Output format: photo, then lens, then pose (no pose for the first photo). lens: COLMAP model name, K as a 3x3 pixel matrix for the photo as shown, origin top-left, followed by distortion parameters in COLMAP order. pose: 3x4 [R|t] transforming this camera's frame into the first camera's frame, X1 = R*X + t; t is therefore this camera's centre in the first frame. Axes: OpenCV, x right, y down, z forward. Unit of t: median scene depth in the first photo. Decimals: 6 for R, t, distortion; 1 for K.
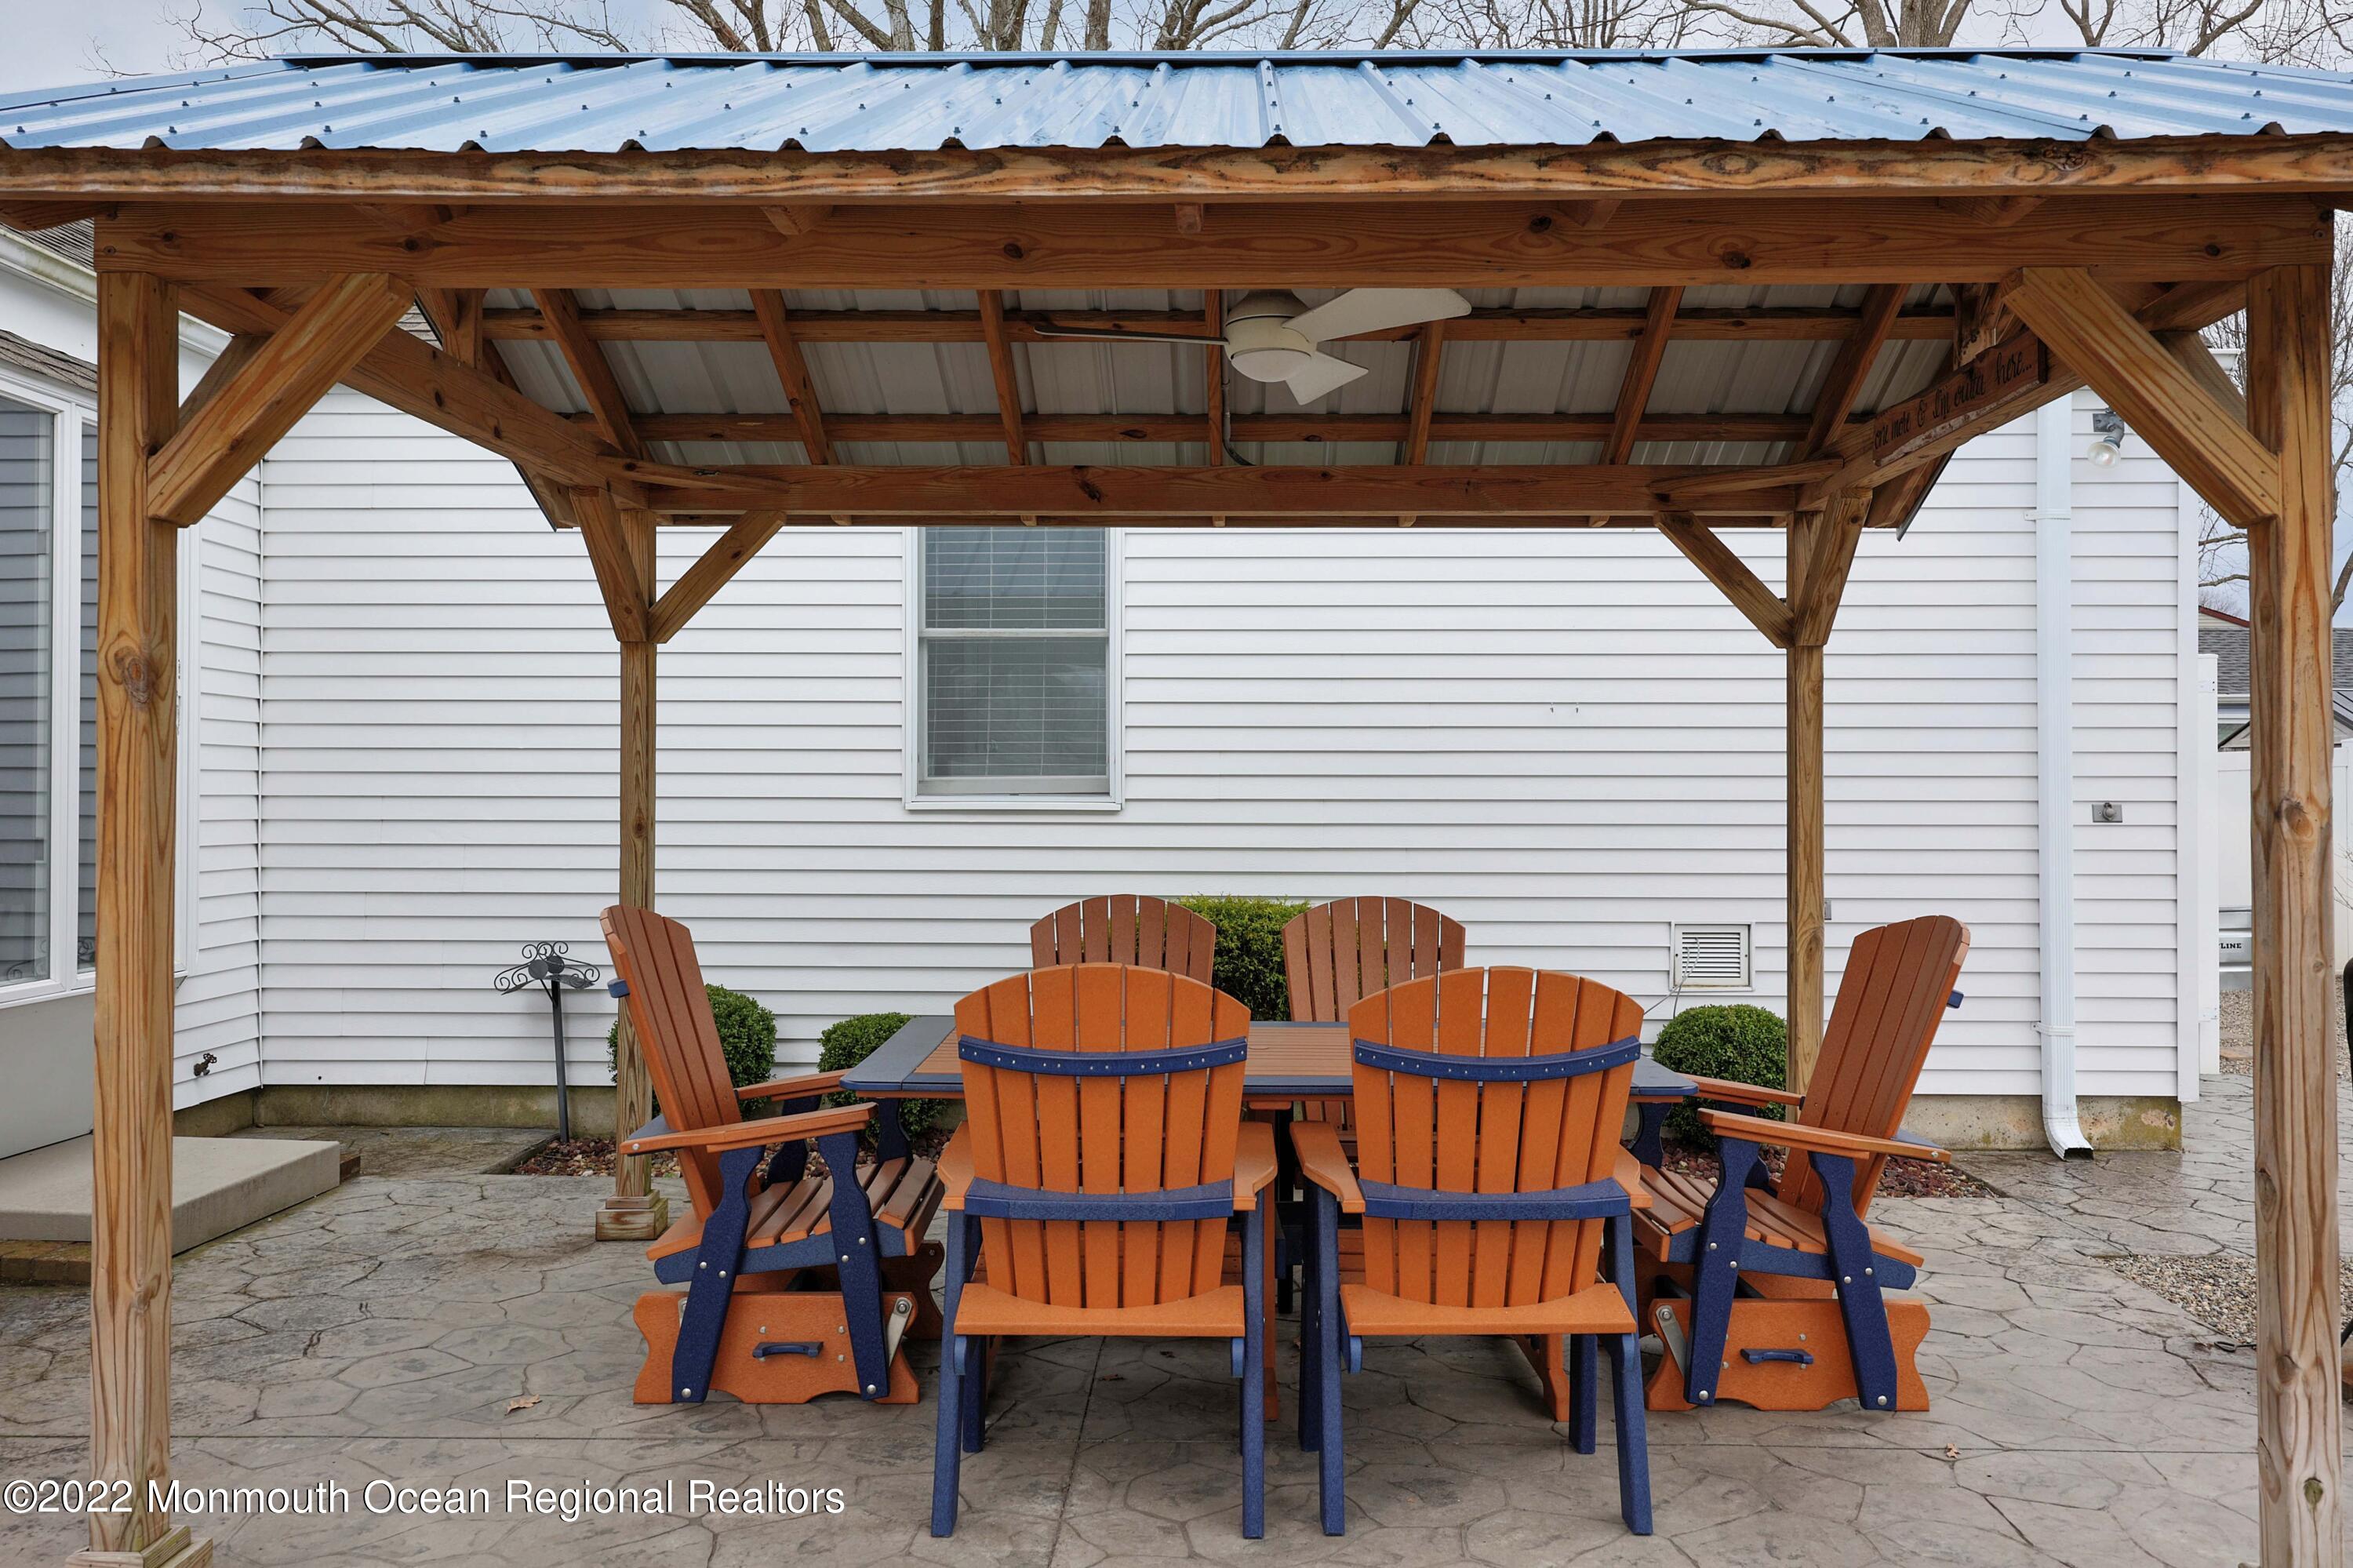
lens RADIAL K [[1738.9, 0, 1196.7], [0, 1738.9, 773.8], [0, 0, 1]] dist [0.000123, -0.001703]
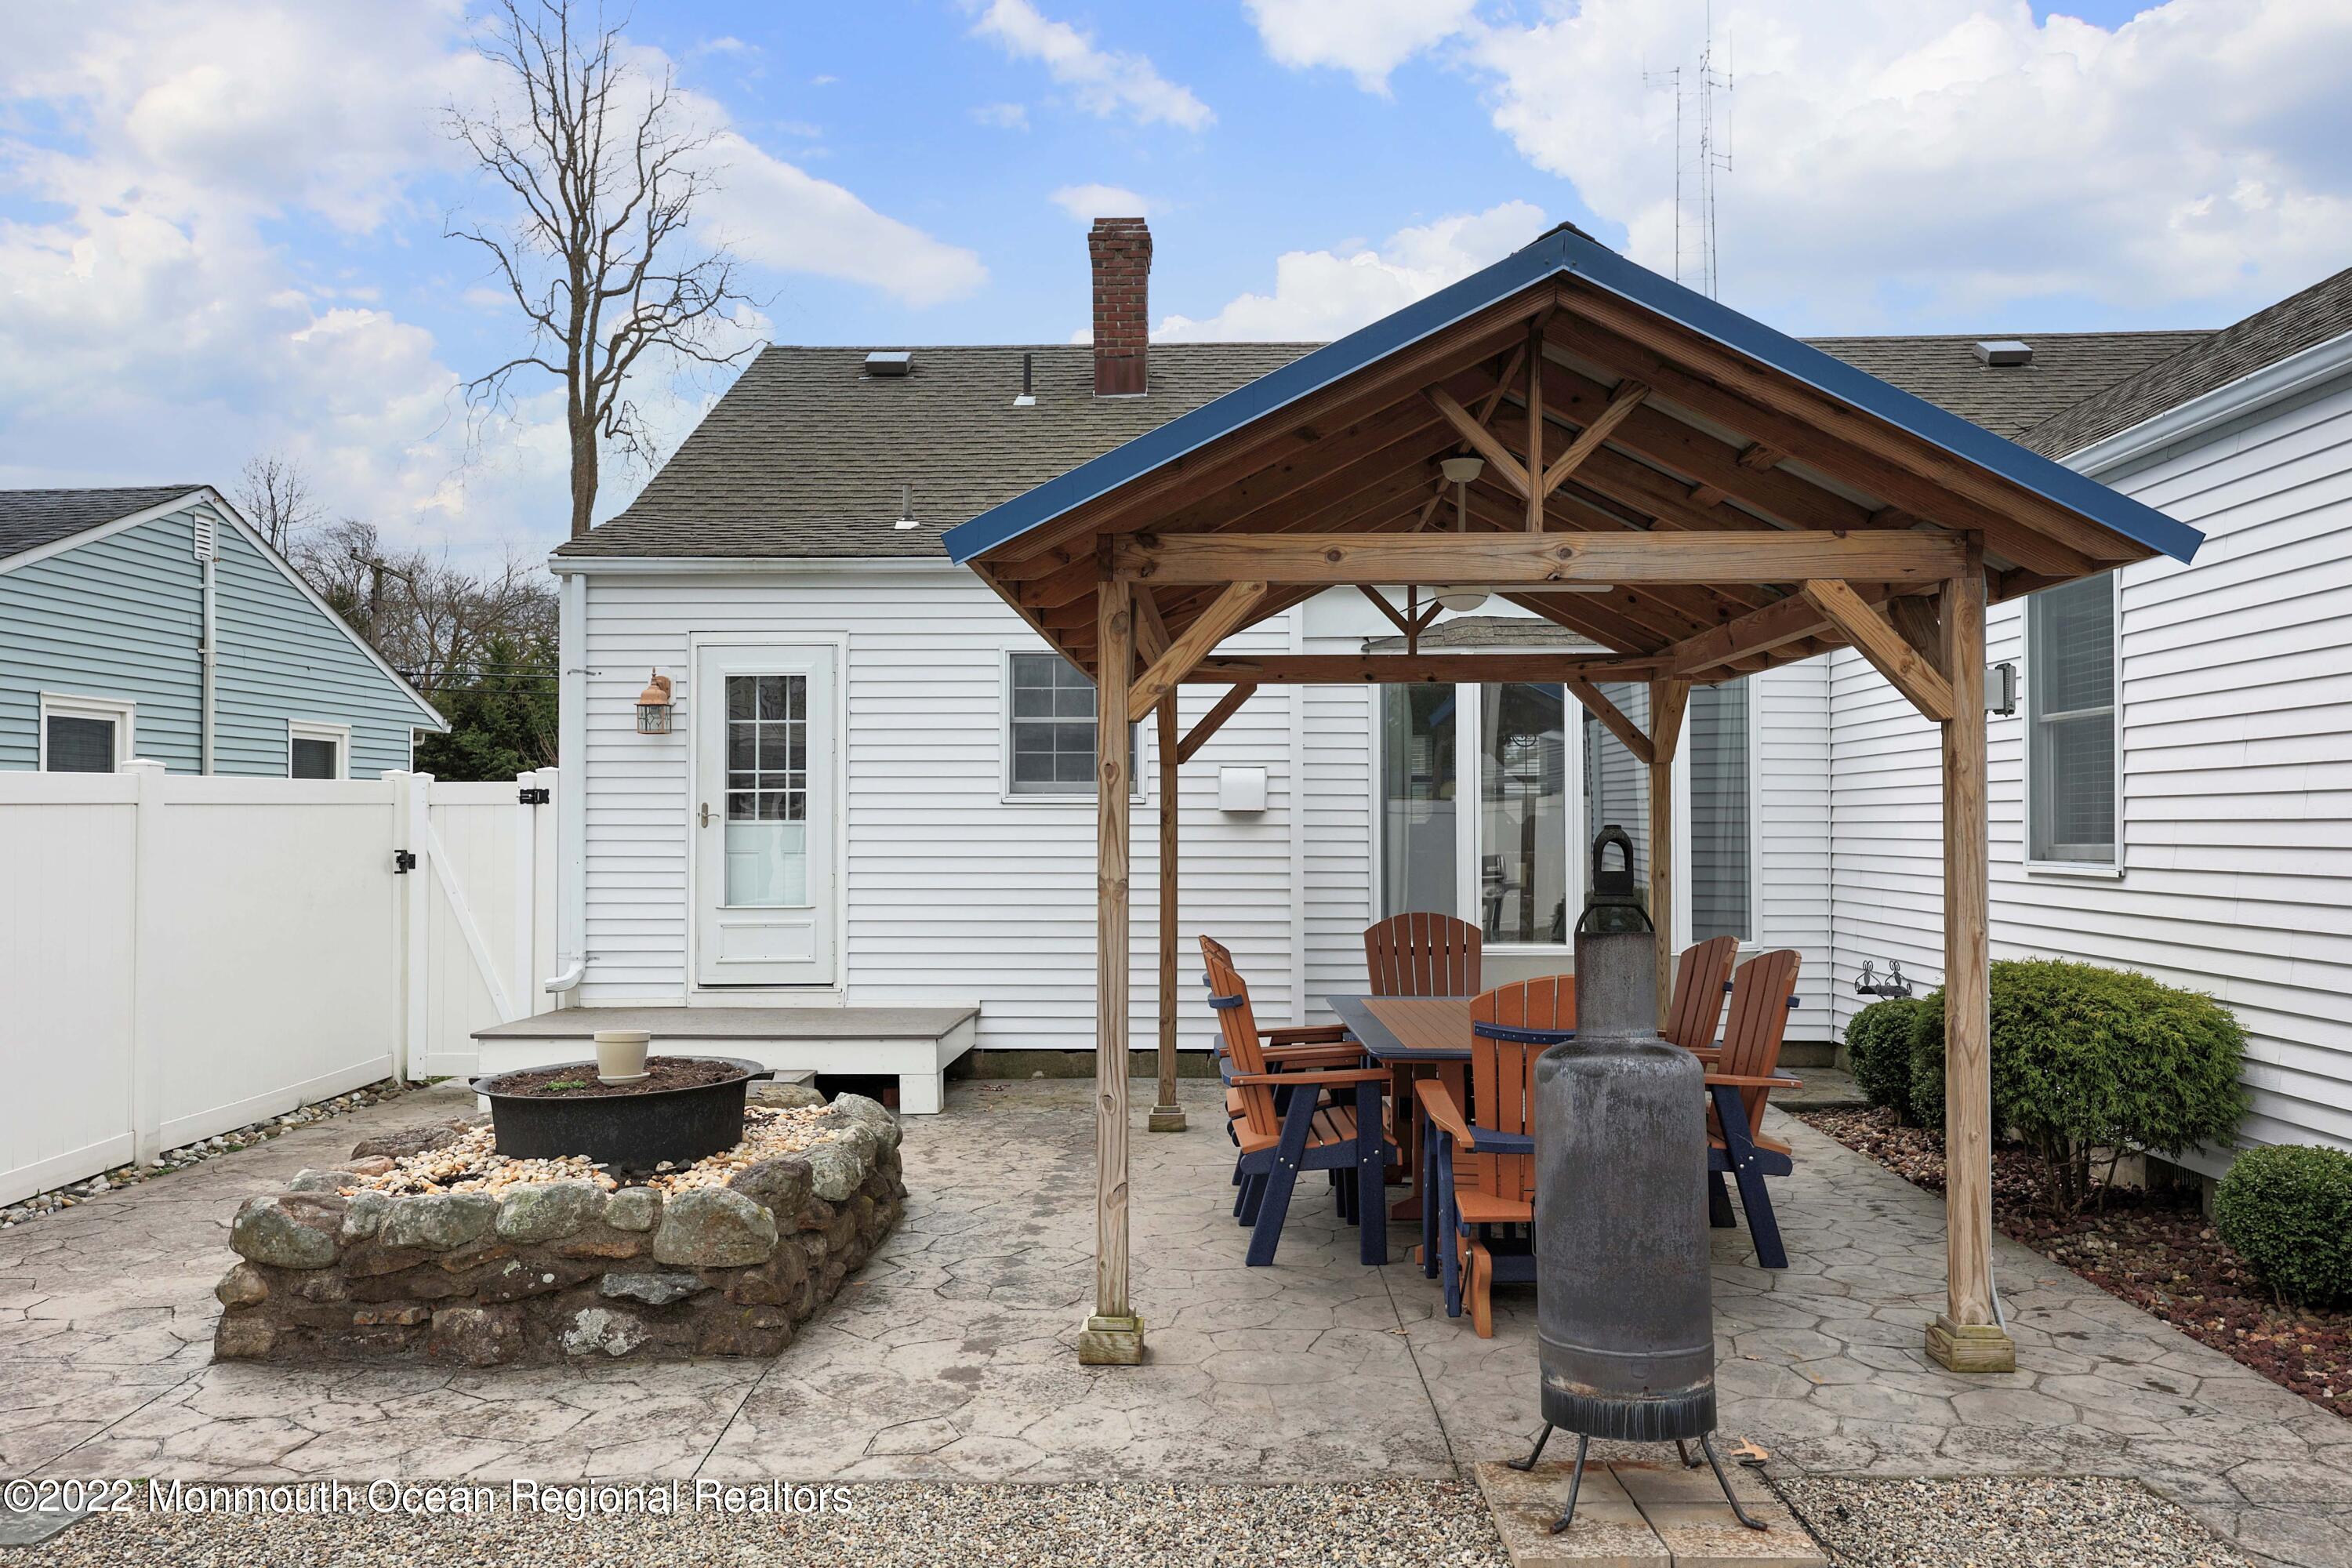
lens RADIAL K [[1738.1, 0, 1196.2], [0, 1738.1, 773.8], [0, 0, 1]] dist [0.000123, -0.001703]
pose [[-0.009920, -0.033798, -0.999379, 1.311006], [0.009634, 0.999379, -0.033894, -0.015163], [0.999904, -0.009964, -0.009588, 0.595448]]
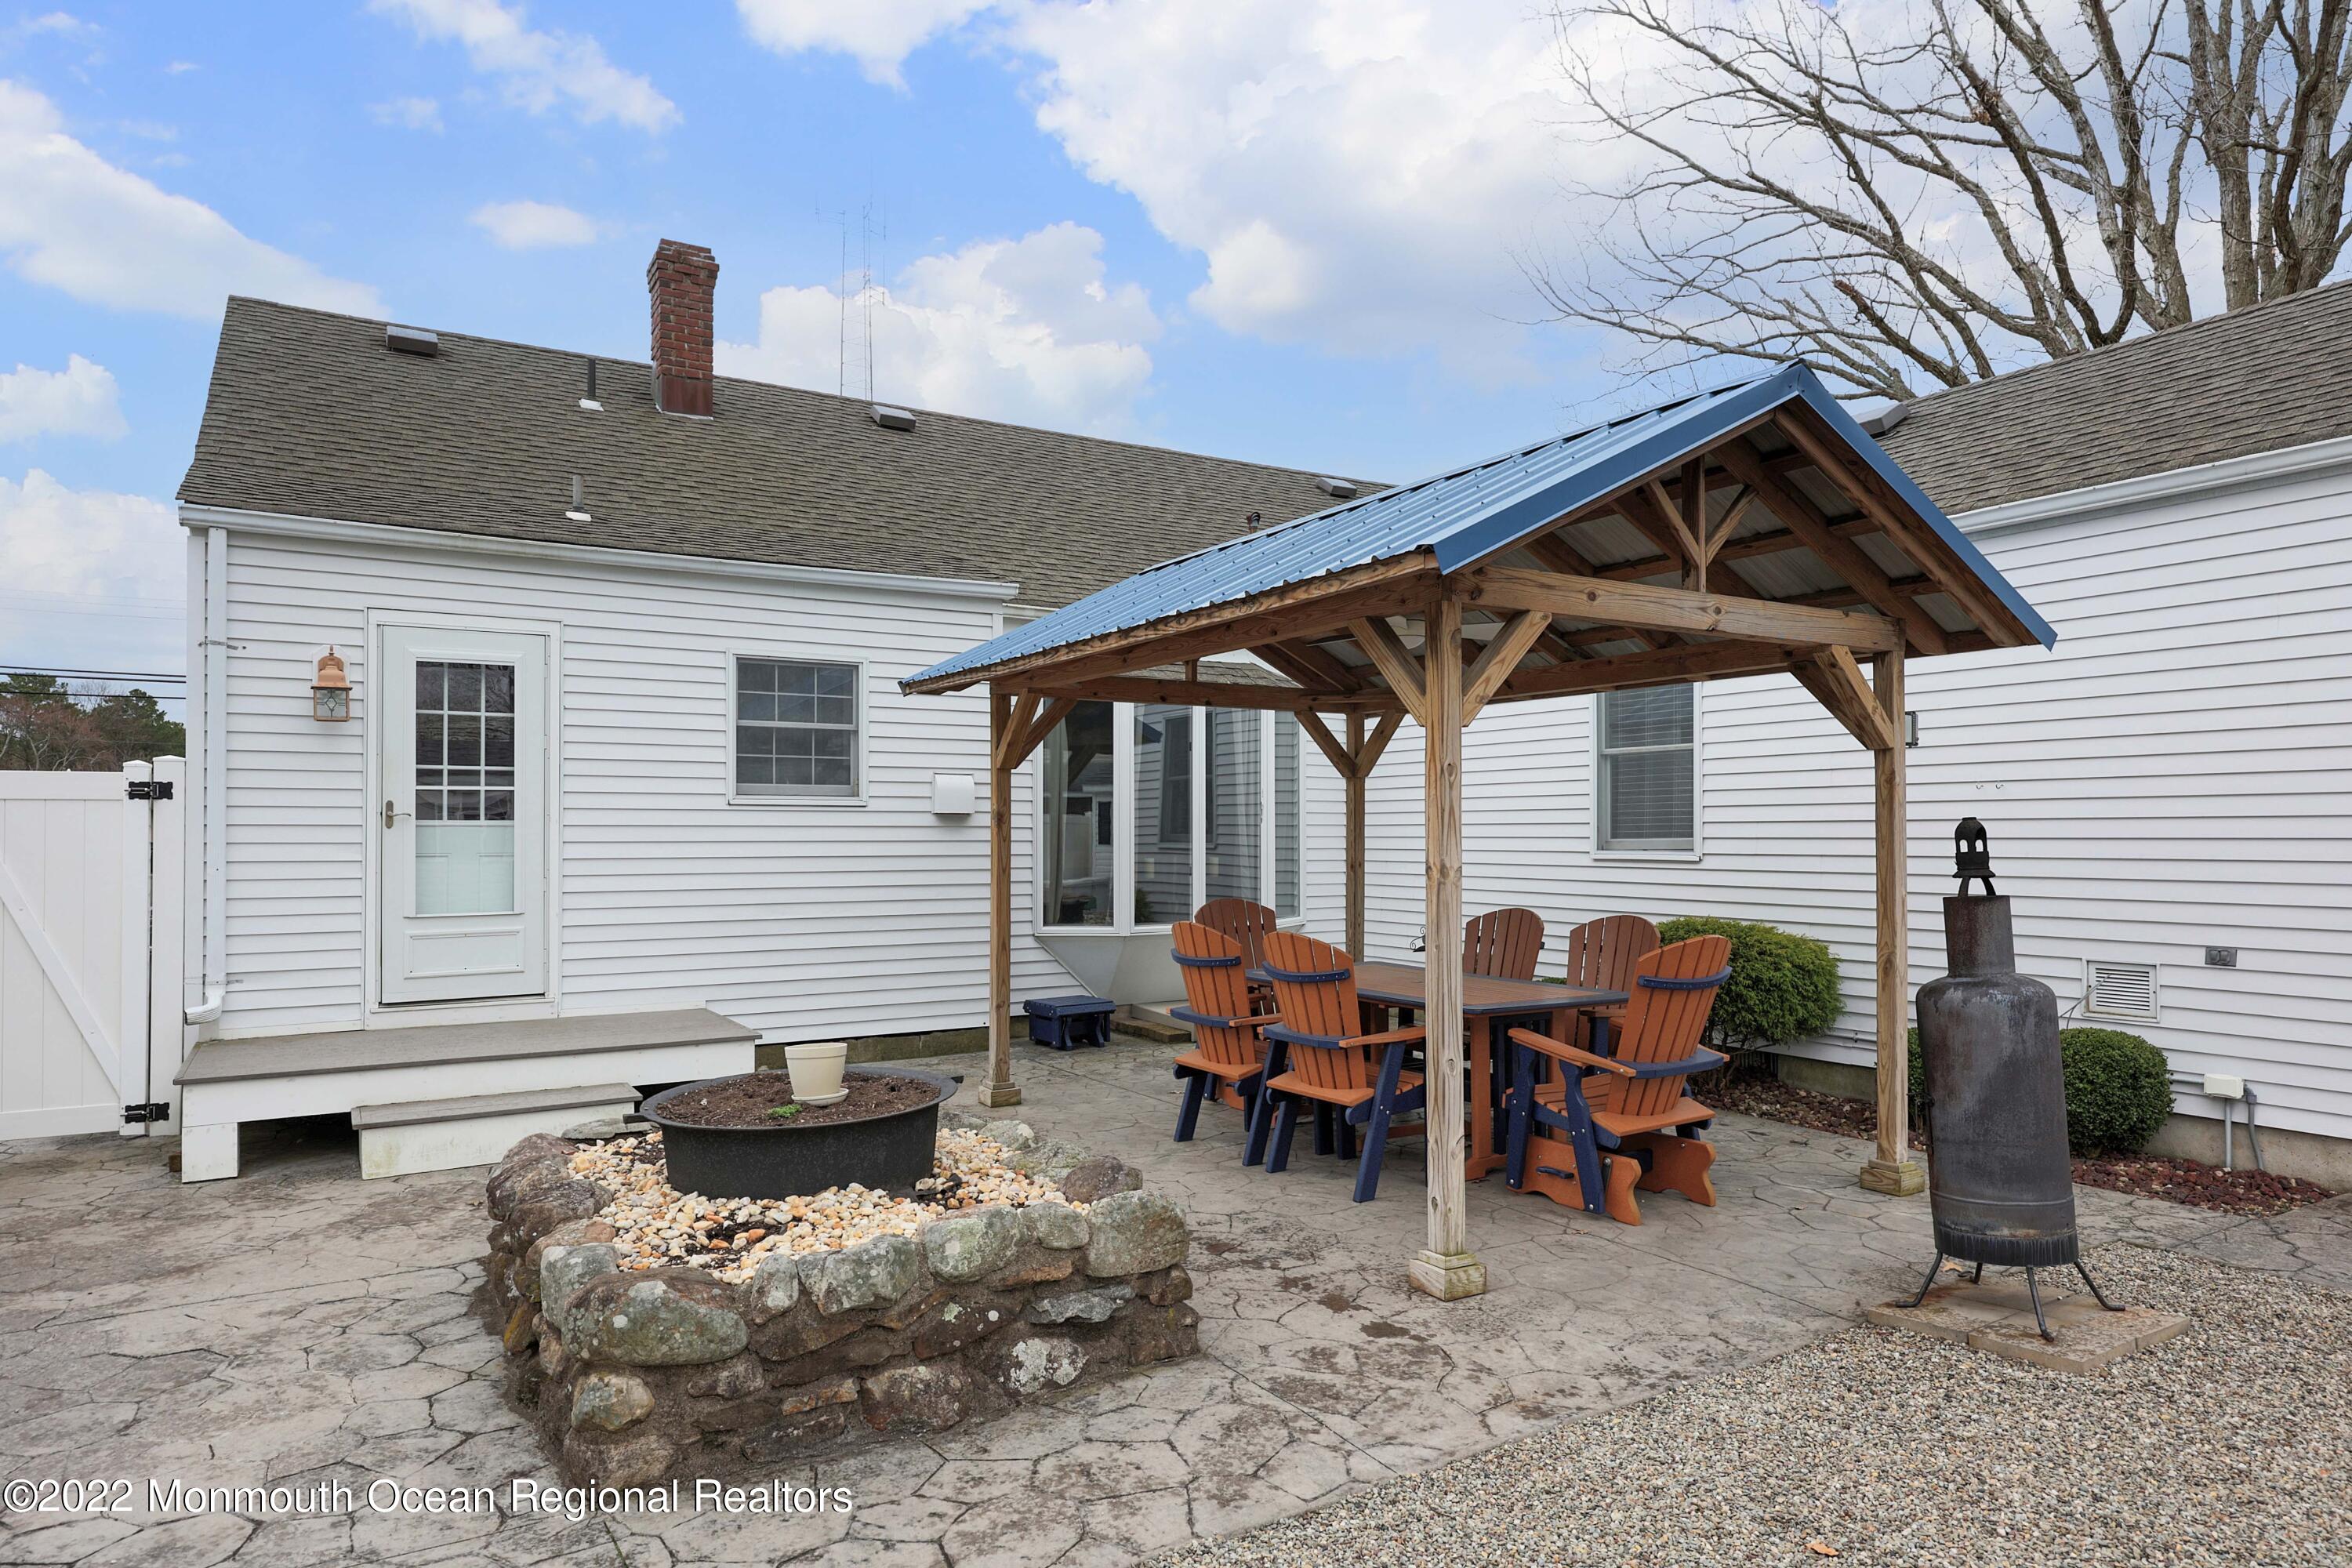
lens RADIAL K [[1418.1, 0, 1197.7], [0, 1418.1, 807.6], [0, 0, 1]] dist [0.001703, -0.001162]
pose [[0.543089, -0.020308, -0.839429, 1.002882], [0.011508, 0.999794, -0.016742, -0.013726], [0.839596, -0.000568, 0.543211, -0.071440]]
